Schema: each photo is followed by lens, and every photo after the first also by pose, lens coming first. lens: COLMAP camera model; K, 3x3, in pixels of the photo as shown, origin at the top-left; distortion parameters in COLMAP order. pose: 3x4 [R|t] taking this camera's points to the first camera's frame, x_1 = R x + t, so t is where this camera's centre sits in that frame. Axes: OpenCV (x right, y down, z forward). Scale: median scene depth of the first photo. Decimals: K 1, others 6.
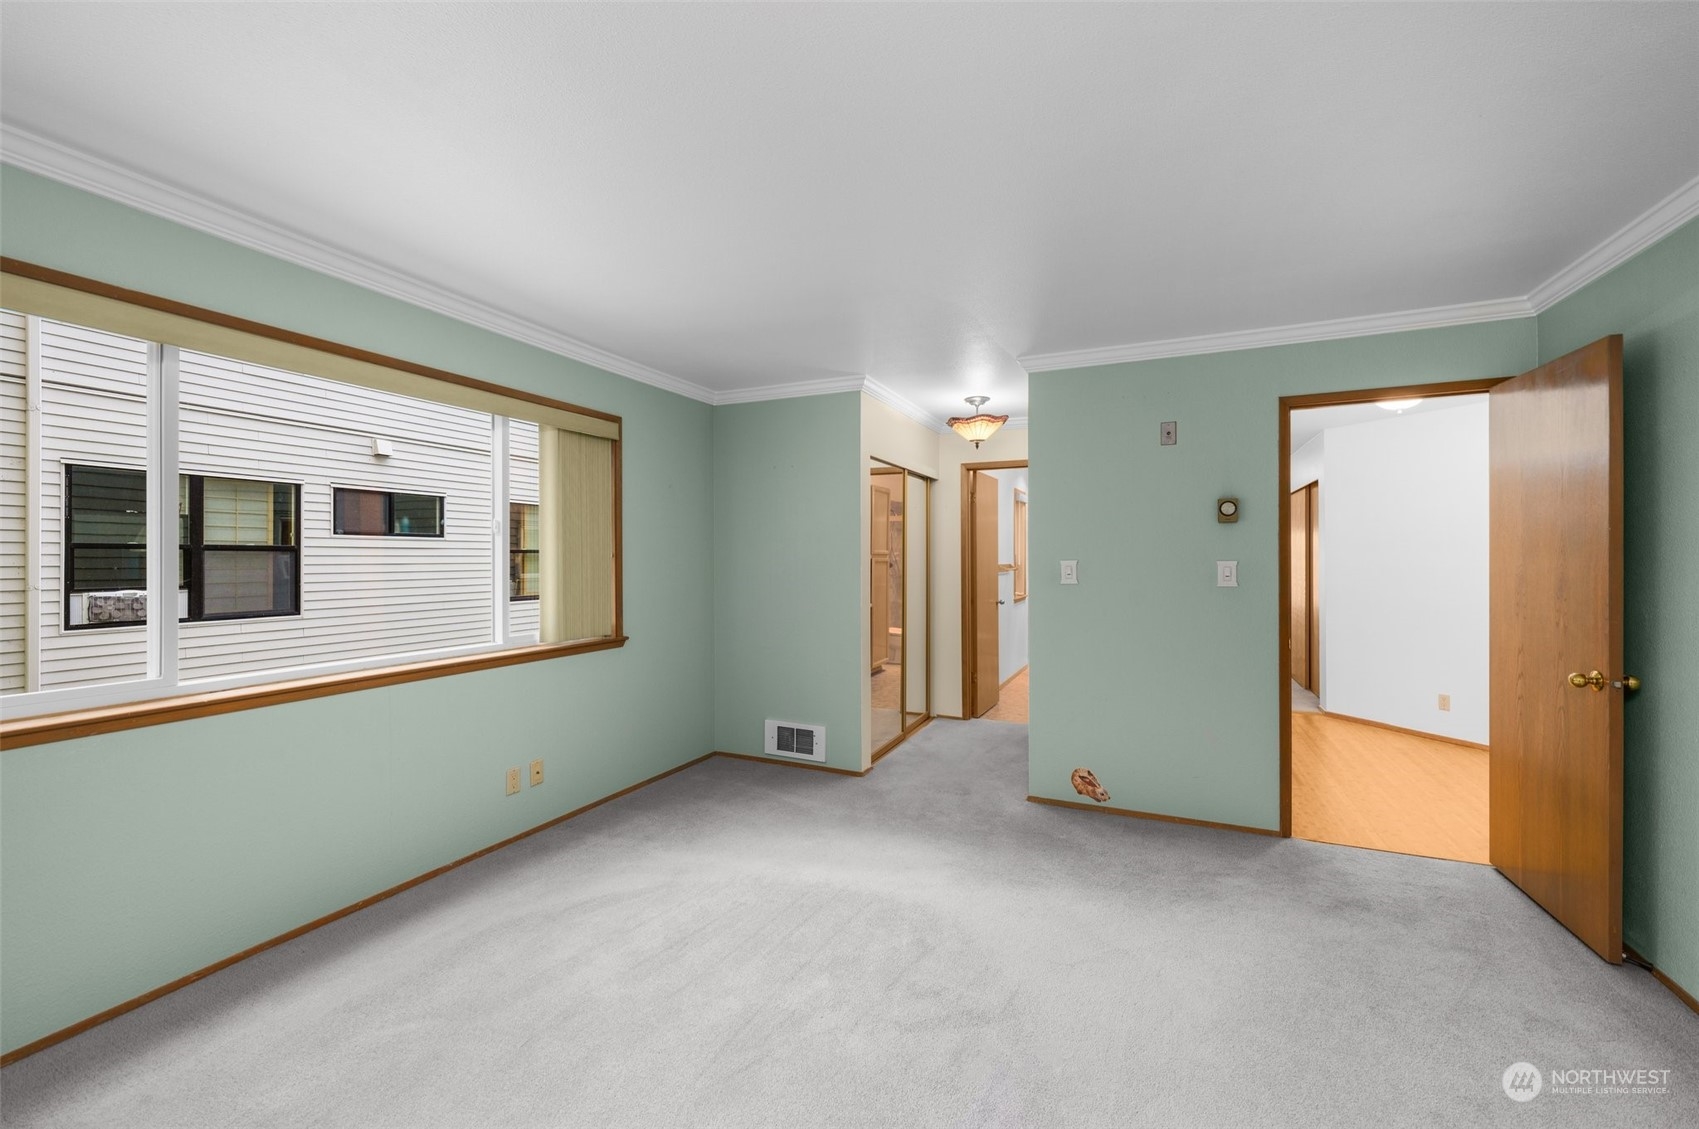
lens RADIAL K [[680.2, 0, 844.0], [0, 680.2, 562.4], [0, 0, 1]] dist [-0.000181, -0.000060]
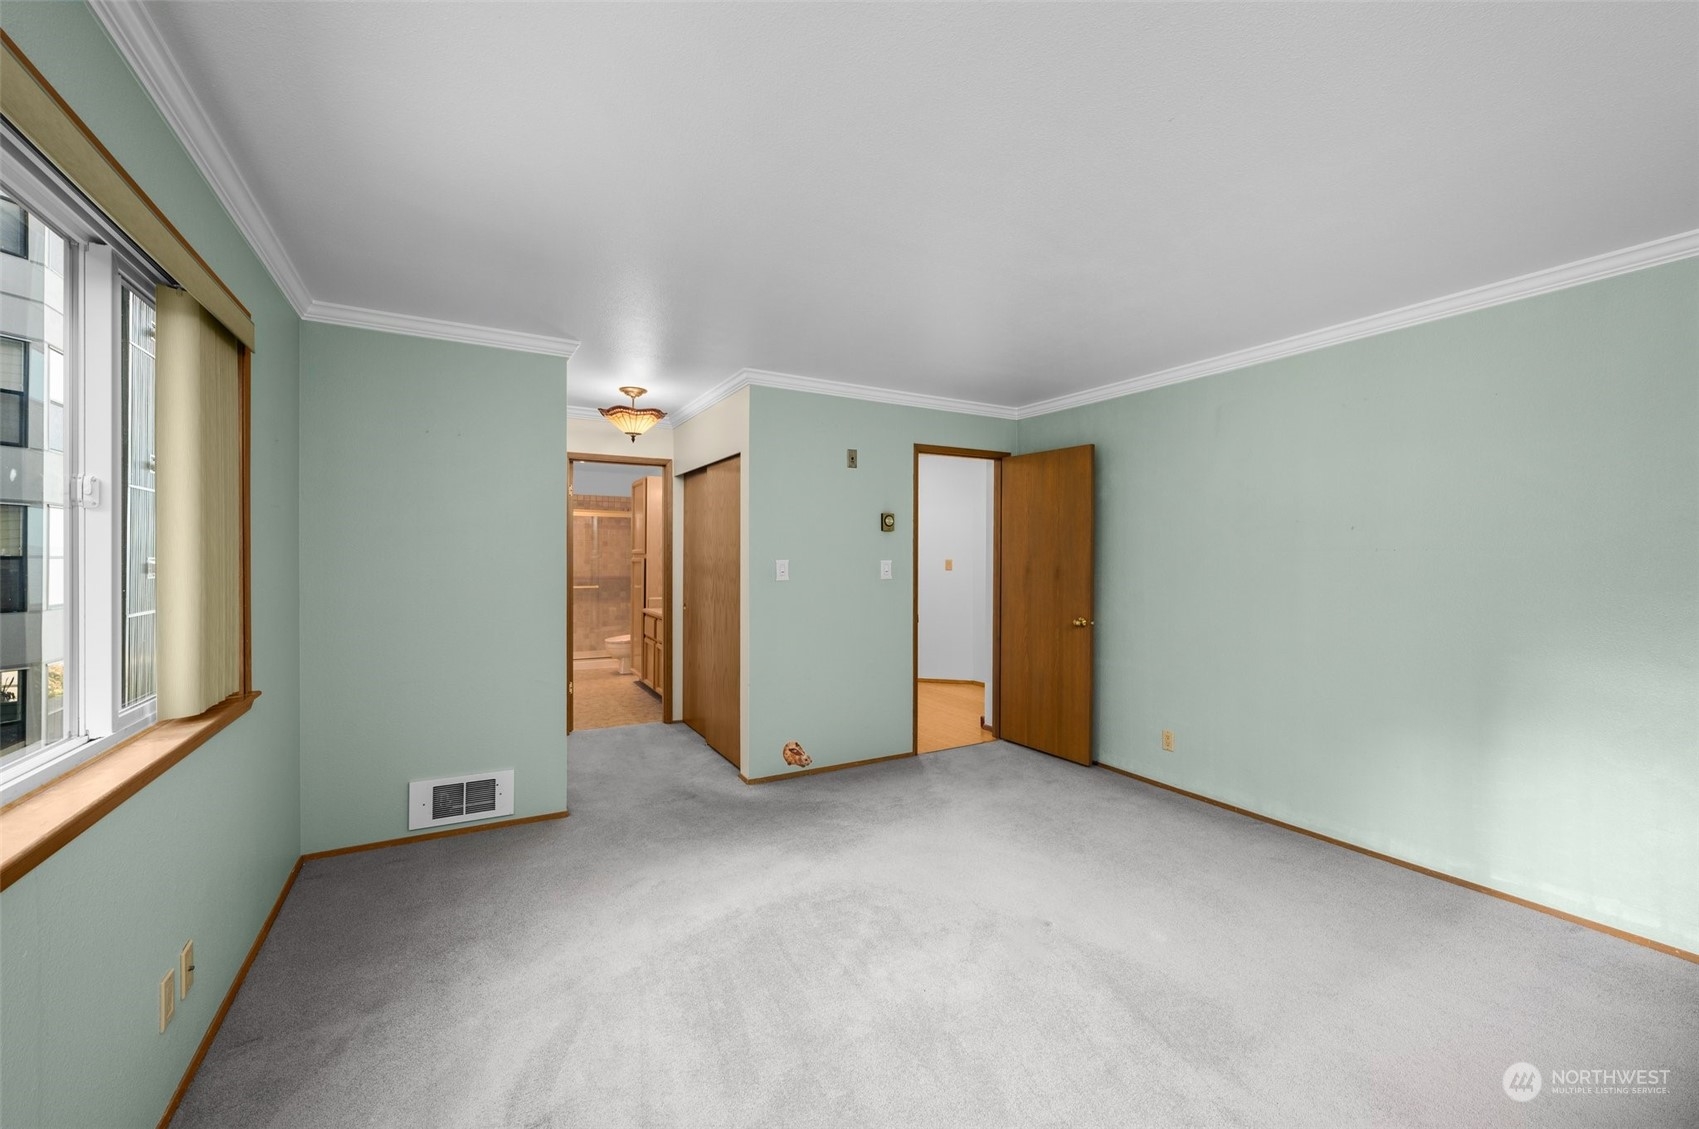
lens RADIAL K [[680.2, 0, 844.0], [0, 680.2, 562.4], [0, 0, 1]] dist [-0.000181, -0.000060]
pose [[0.584801, -0.003971, 0.811167, -0.529797], [0.002248, 0.999992, 0.003274, -0.001777], [-0.811174, -0.000091, 0.584805, 0.265107]]
